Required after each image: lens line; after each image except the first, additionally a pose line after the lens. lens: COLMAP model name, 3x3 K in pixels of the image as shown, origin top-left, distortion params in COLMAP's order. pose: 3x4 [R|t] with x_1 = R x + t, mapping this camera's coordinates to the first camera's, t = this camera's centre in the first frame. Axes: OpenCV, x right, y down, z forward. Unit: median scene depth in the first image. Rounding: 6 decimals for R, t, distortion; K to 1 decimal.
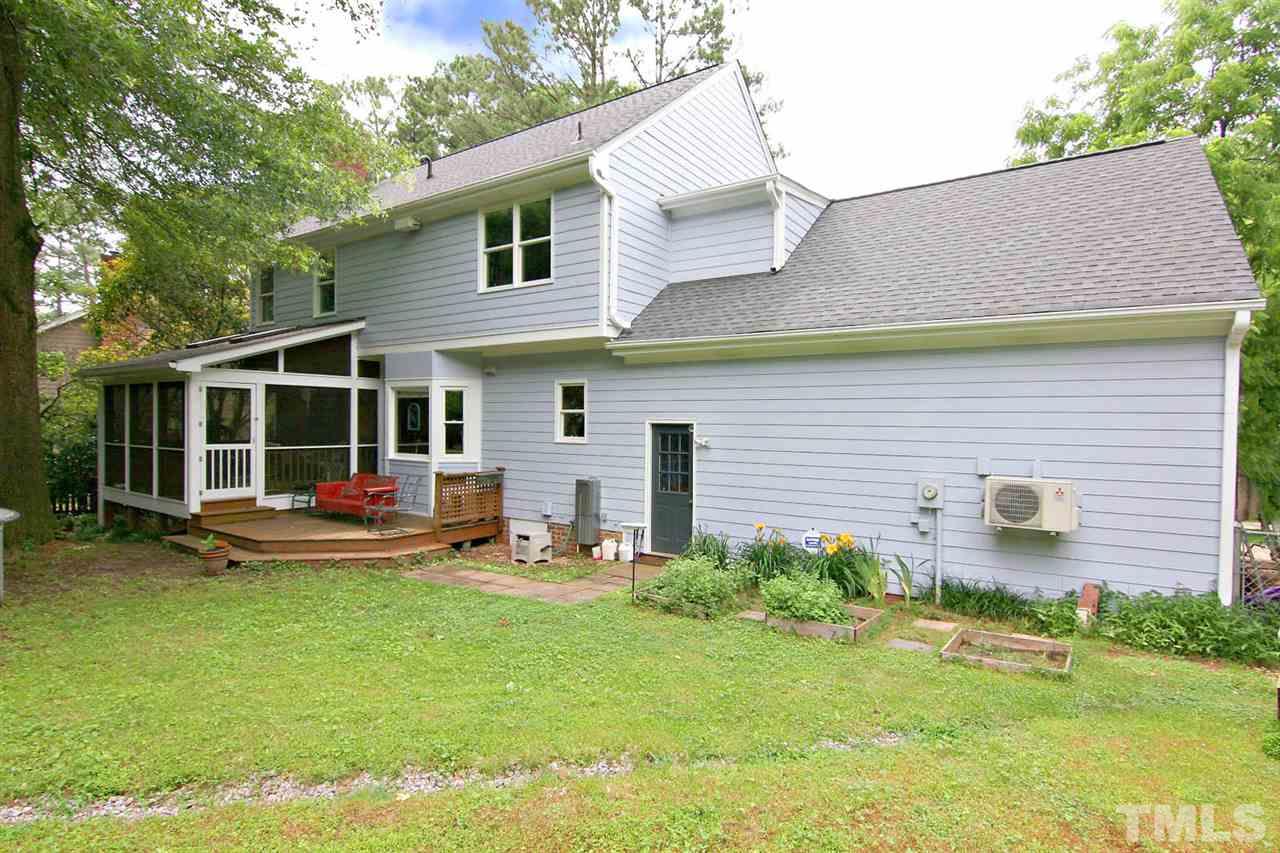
lens RADIAL K [[630.2, 0, 649.0], [0, 630.2, 433.5], [0, 0, 1]] dist [-0.023555, -0.001486]
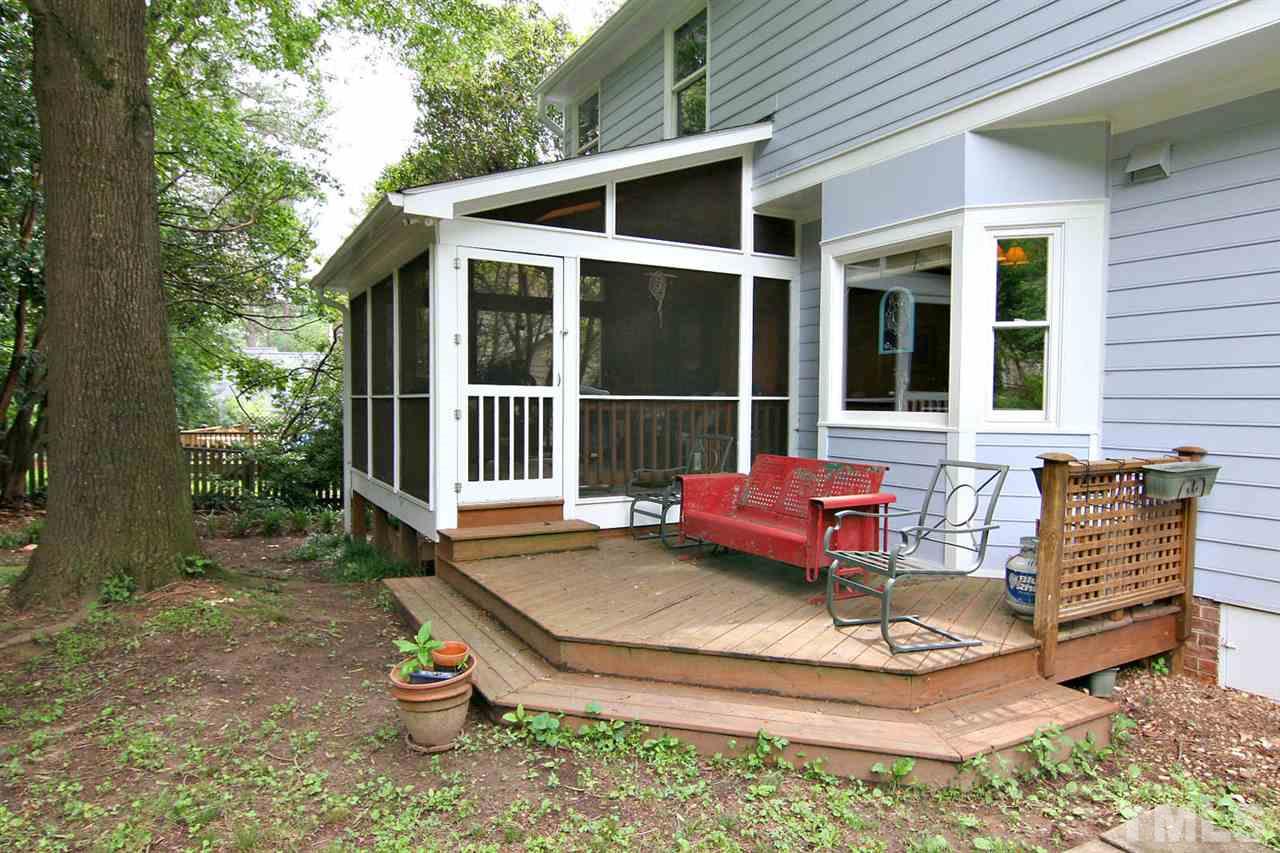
lens RADIAL K [[769.4, 0, 644.4], [0, 769.4, 426.2], [0, 0, 1]] dist [0.035821, 0.000313]
pose [[0.884762, 0.005643, -0.466009, -0.296281], [-0.002637, 0.999971, 0.007103, 0.040341], [0.466035, -0.005056, 0.884752, 0.500369]]
